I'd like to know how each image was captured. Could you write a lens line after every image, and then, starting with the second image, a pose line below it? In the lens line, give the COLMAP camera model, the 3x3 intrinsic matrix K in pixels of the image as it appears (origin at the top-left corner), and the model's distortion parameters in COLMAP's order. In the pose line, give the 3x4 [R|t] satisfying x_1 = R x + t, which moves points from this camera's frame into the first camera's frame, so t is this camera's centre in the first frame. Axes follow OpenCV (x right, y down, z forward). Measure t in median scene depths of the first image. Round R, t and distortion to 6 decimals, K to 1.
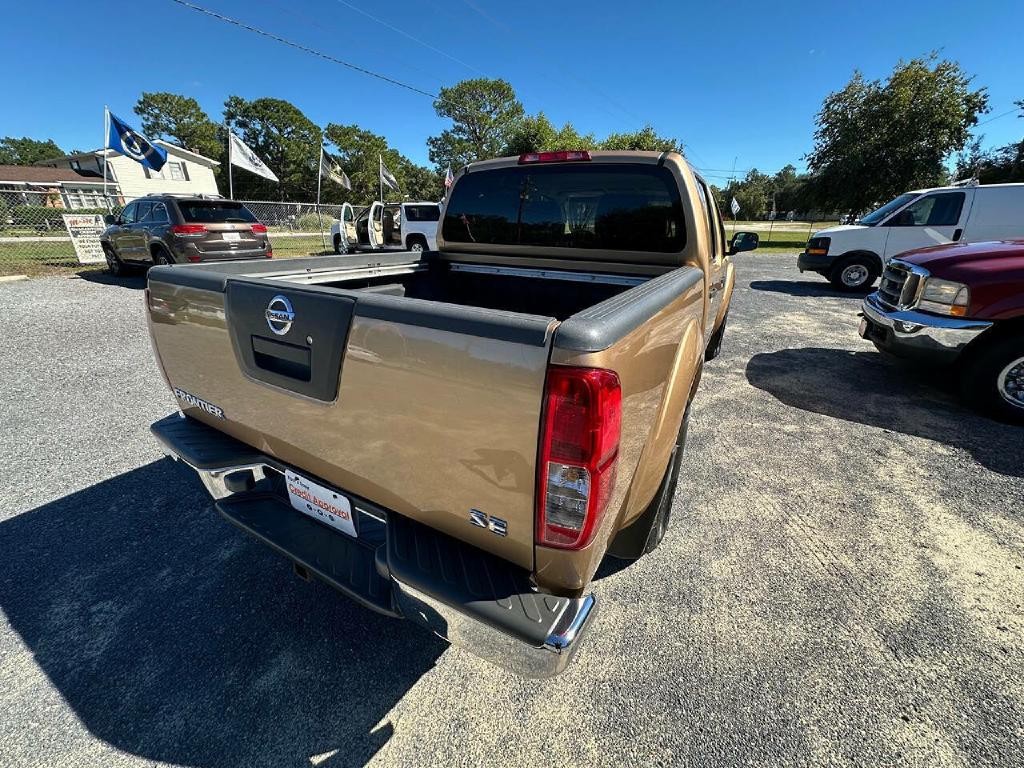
lens RADIAL K [[407.6, 0, 513.4], [0, 407.6, 383.5], [0, 0, 1]] dist [-0.002486, 0.000378]
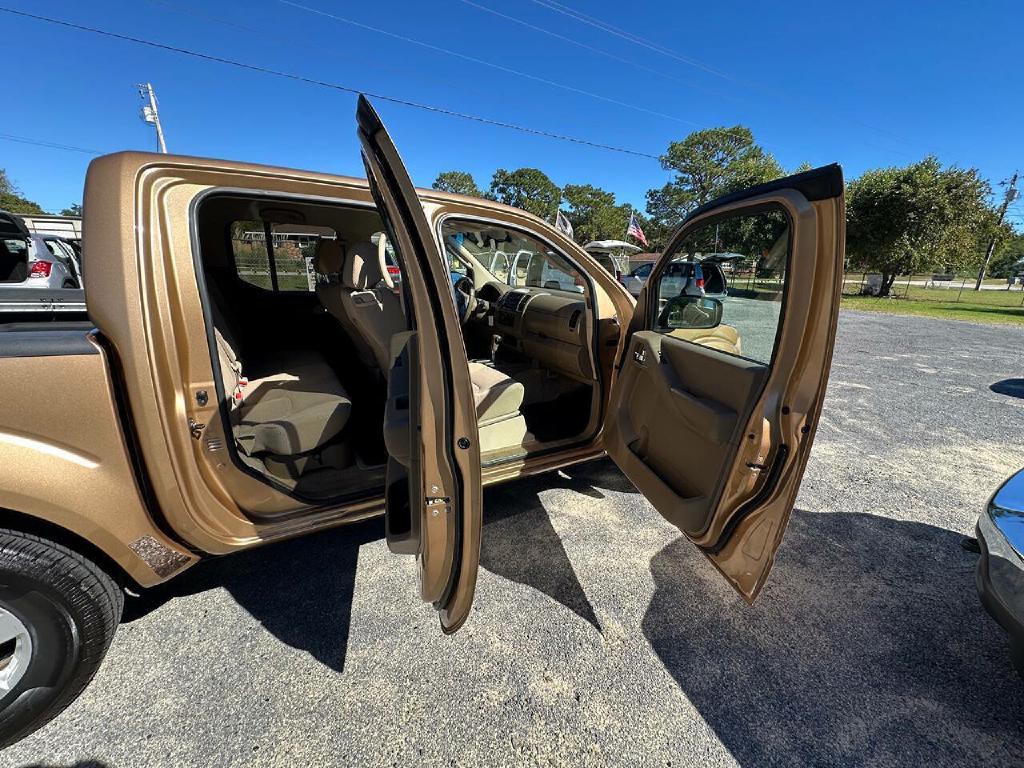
lens RADIAL K [[407.6, 0, 513.3], [0, 407.6, 383.4], [0, 0, 1]] dist [-0.002486, 0.000378]
pose [[0.866017, 0.157094, -0.474695, 0.085052], [-0.207465, 0.976680, -0.055273, -0.021182], [0.454942, 0.146350, 0.878413, 0.053107]]
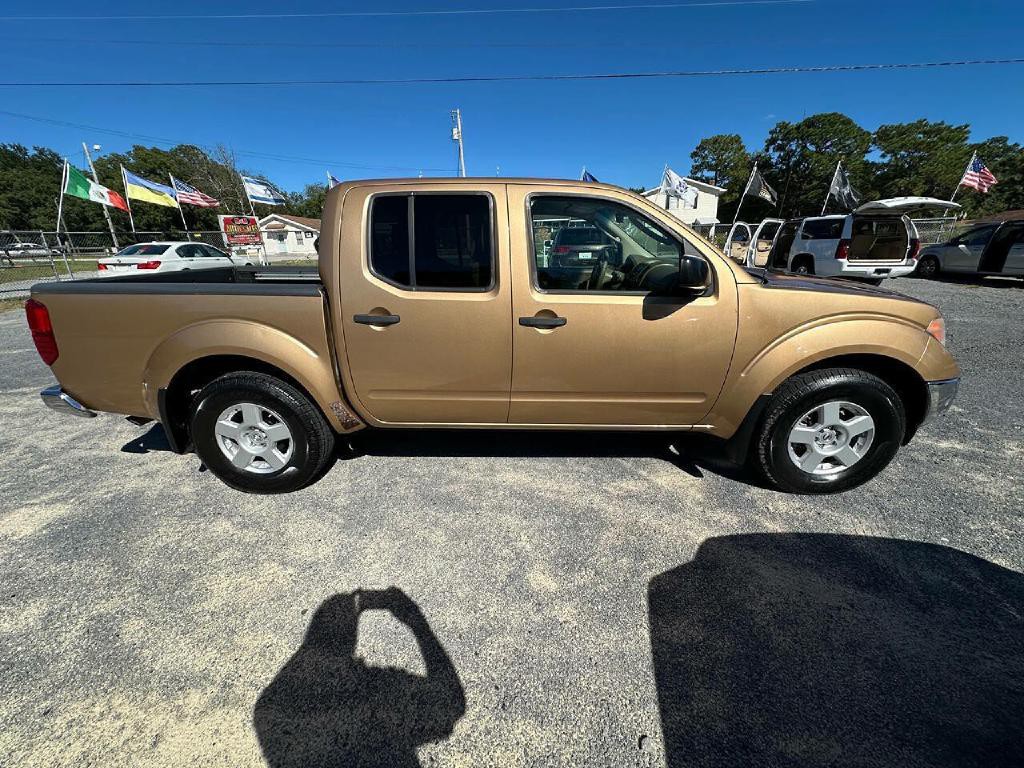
lens RADIAL K [[407.6, 0, 511.8], [0, 407.6, 381.7], [0, 0, 1]] dist [-0.002486, 0.000378]
pose [[0.460315, 0.272119, -0.845022, 0.113009], [-0.311182, 0.940928, 0.133490, -0.023863], [0.831430, 0.201508, 0.517802, 0.062511]]
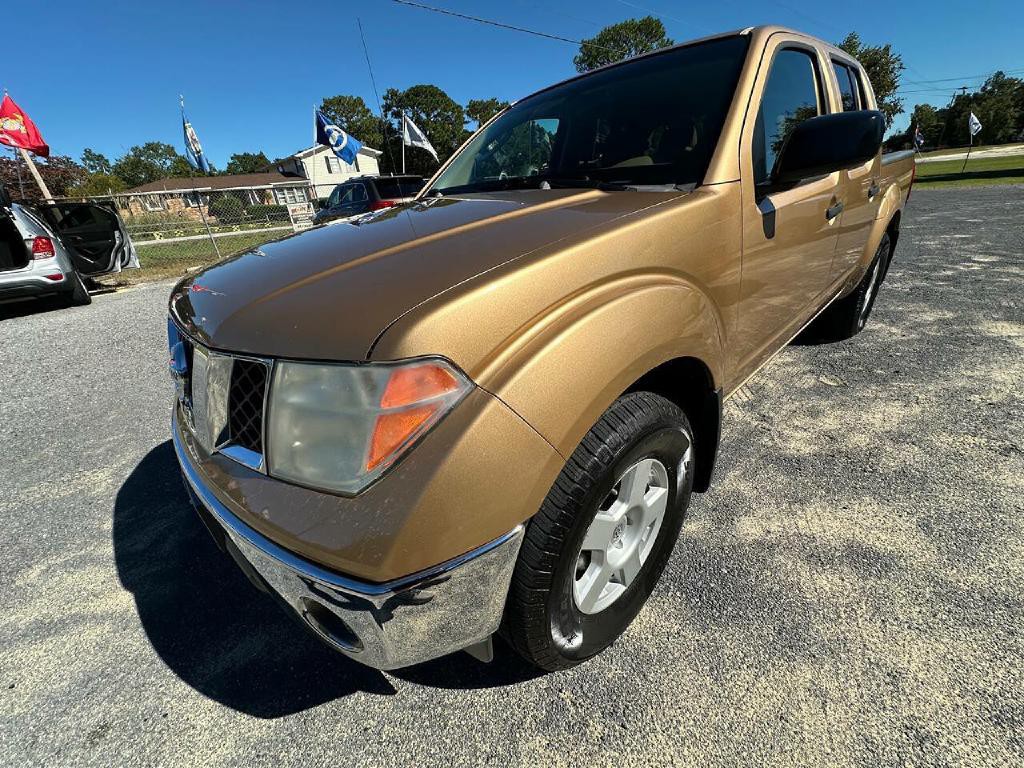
lens RADIAL K [[407.6, 0, 513.2], [0, 407.6, 383.8], [0, 0, 1]] dist [-0.002486, 0.000378]
pose [[0.954343, 0.041124, -0.295869, -0.028570], [-0.020631, 0.997187, 0.072059, 0.005569], [0.298000, -0.062665, 0.952507, 0.003315]]
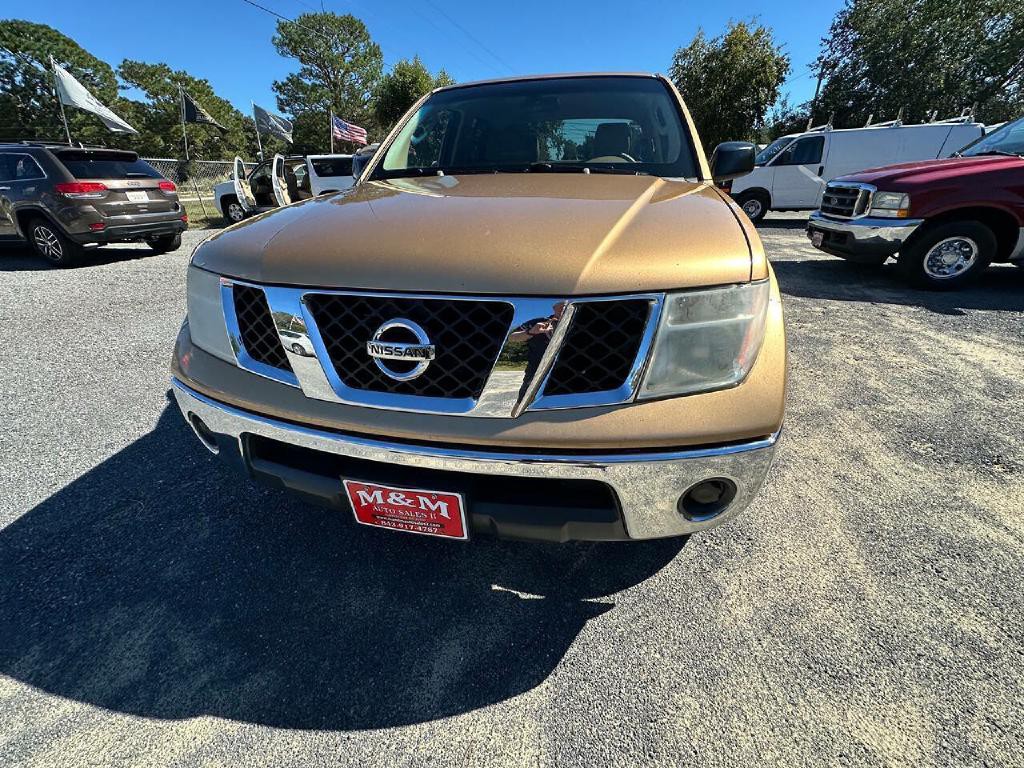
lens RADIAL K [[407.6, 0, 512.8], [0, 407.6, 384.3], [0, 0, 1]] dist [-0.002486, 0.000378]
pose [[0.954304, -0.157137, 0.254190, -0.068380], [0.134866, 0.985506, 0.102901, 0.008265], [-0.266675, -0.063917, 0.961665, -0.003300]]
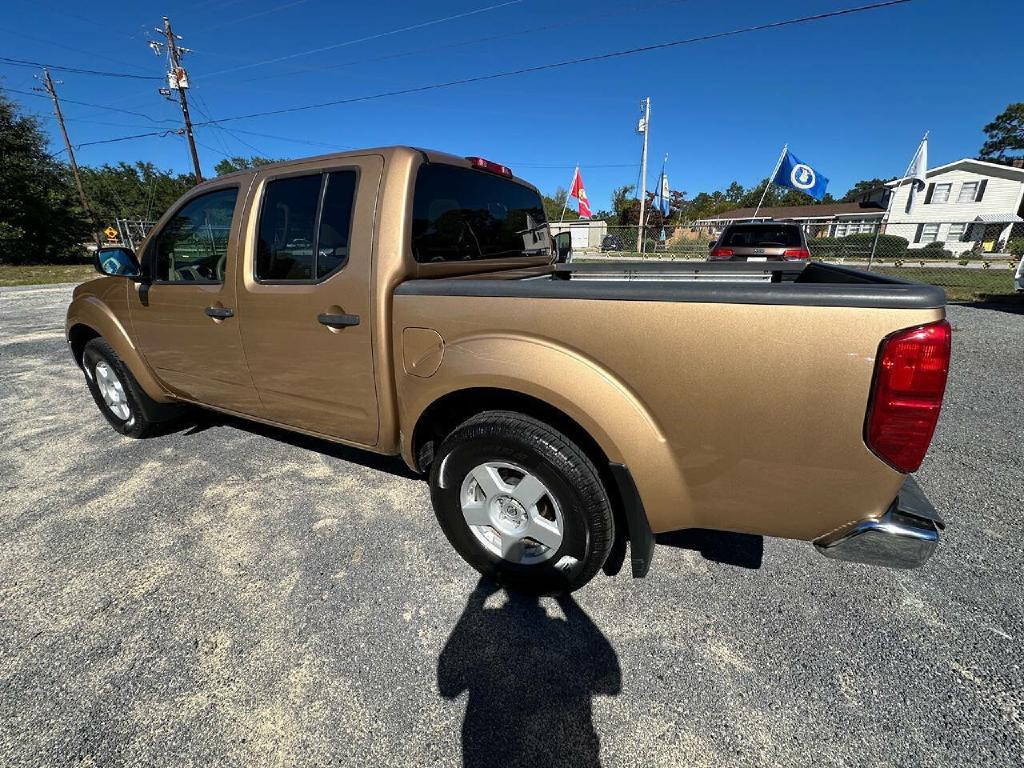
lens RADIAL K [[407.6, 0, 511.5], [0, 407.6, 382.5], [0, 0, 1]] dist [-0.002486, 0.000378]
pose [[0.057676, 0.311675, -0.948437, 0.072675], [-0.370887, 0.888716, 0.269495, -0.044048], [0.926885, 0.336219, 0.166854, 0.116740]]
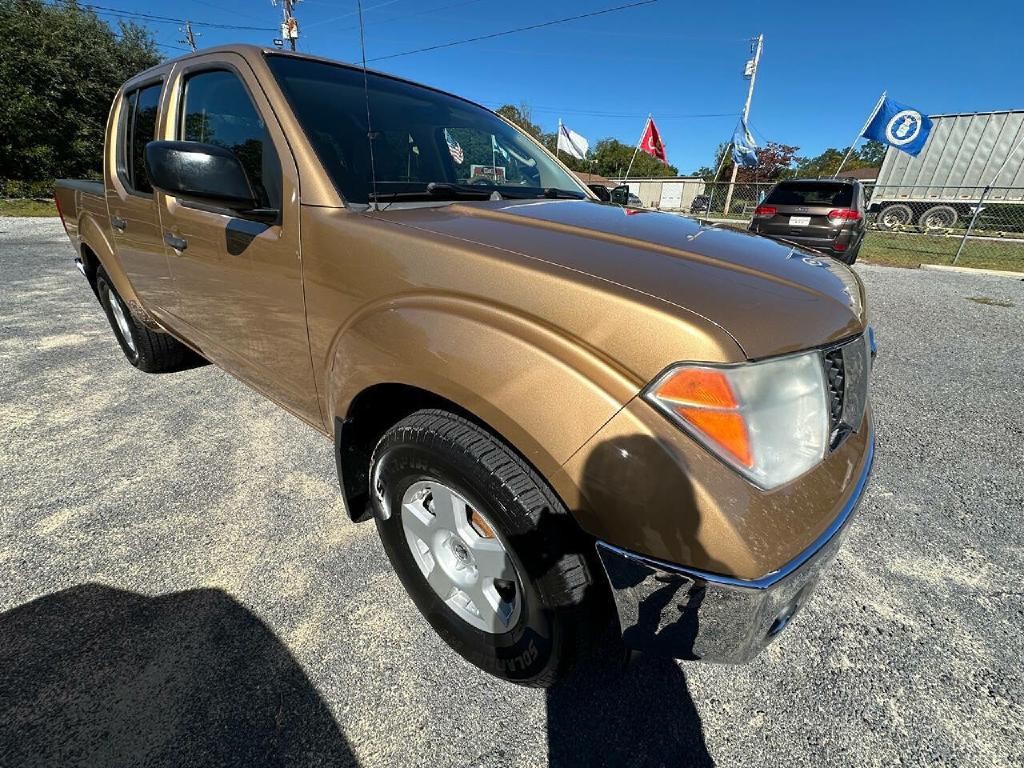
lens RADIAL K [[407.6, 0, 509.6], [0, 407.6, 382.0], [0, 0, 1]] dist [-0.002486, 0.000378]
pose [[-0.145203, 0.392772, -0.908100, 0.105367], [-0.402676, 0.814914, 0.416854, -0.052525], [0.903752, 0.426199, 0.039832, 0.150514]]
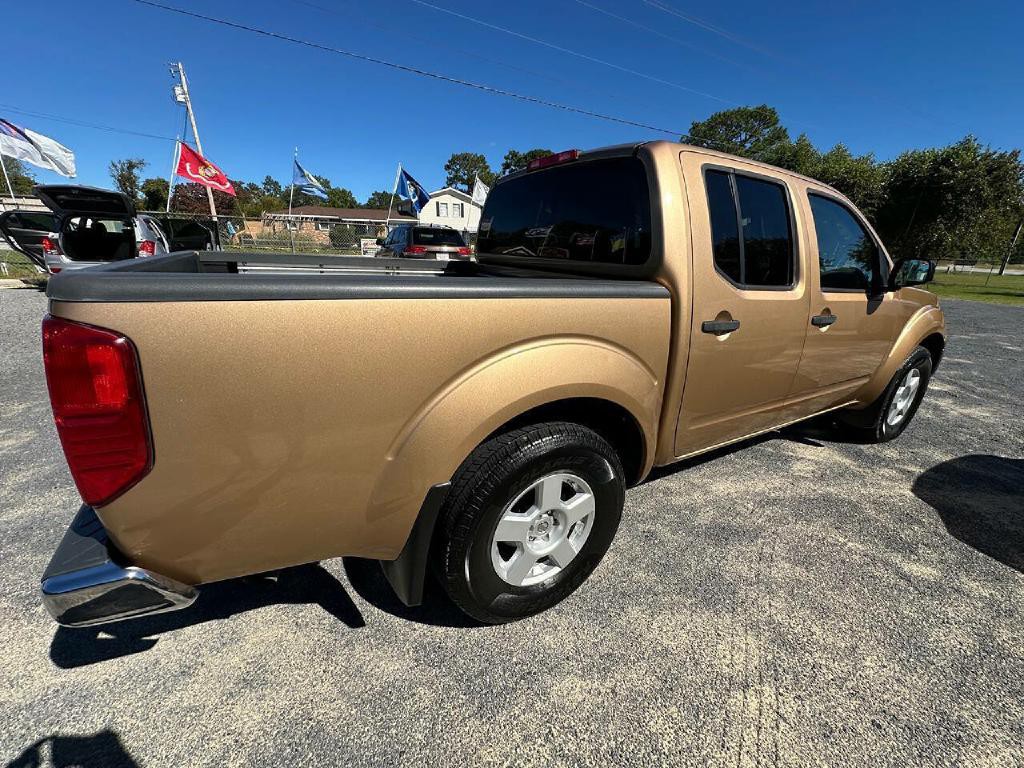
lens RADIAL K [[407.6, 0, 512.6], [0, 407.6, 382.7], [0, 0, 1]] dist [-0.002486, 0.000378]
pose [[0.861595, 0.177796, -0.475440, 0.041363], [-0.212539, 0.976951, -0.019823, -0.002392], [0.460957, 0.118129, 0.879525, 0.016087]]
